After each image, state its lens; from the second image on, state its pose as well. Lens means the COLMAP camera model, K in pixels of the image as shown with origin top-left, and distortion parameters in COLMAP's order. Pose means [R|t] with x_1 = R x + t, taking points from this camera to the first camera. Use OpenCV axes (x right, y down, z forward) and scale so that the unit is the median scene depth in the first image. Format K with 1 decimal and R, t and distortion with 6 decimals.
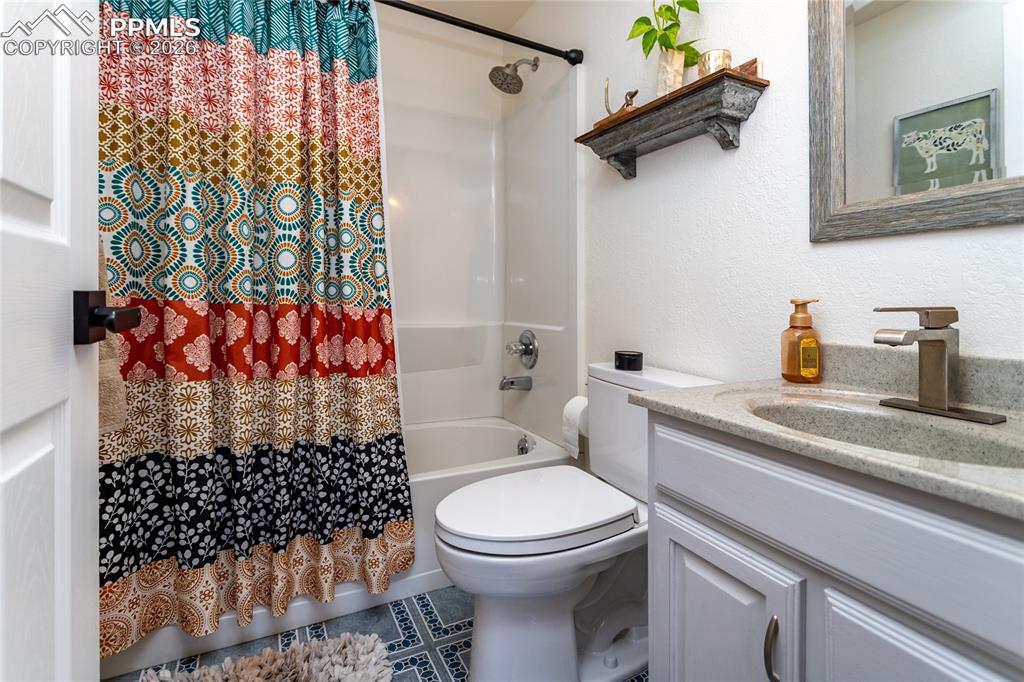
lens RADIAL K [[490.8, 0, 513.5], [0, 490.8, 319.5], [0, 0, 1]] dist [0.004028, 0.000430]
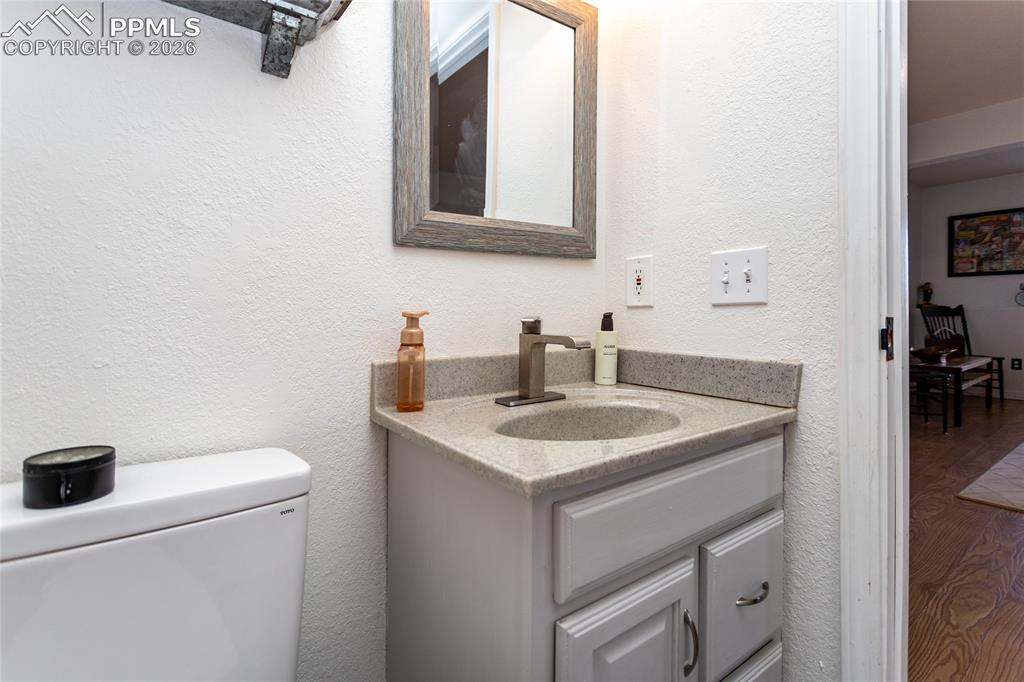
lens RADIAL K [[490.8, 0, 513.5], [0, 490.8, 319.5], [0, 0, 1]] dist [0.004028, 0.000430]
pose [[-0.160441, -0.031440, 0.986545, -0.287959], [0.046284, 0.998153, 0.039337, -0.054364], [-0.985960, 0.051973, -0.158689, 0.994802]]
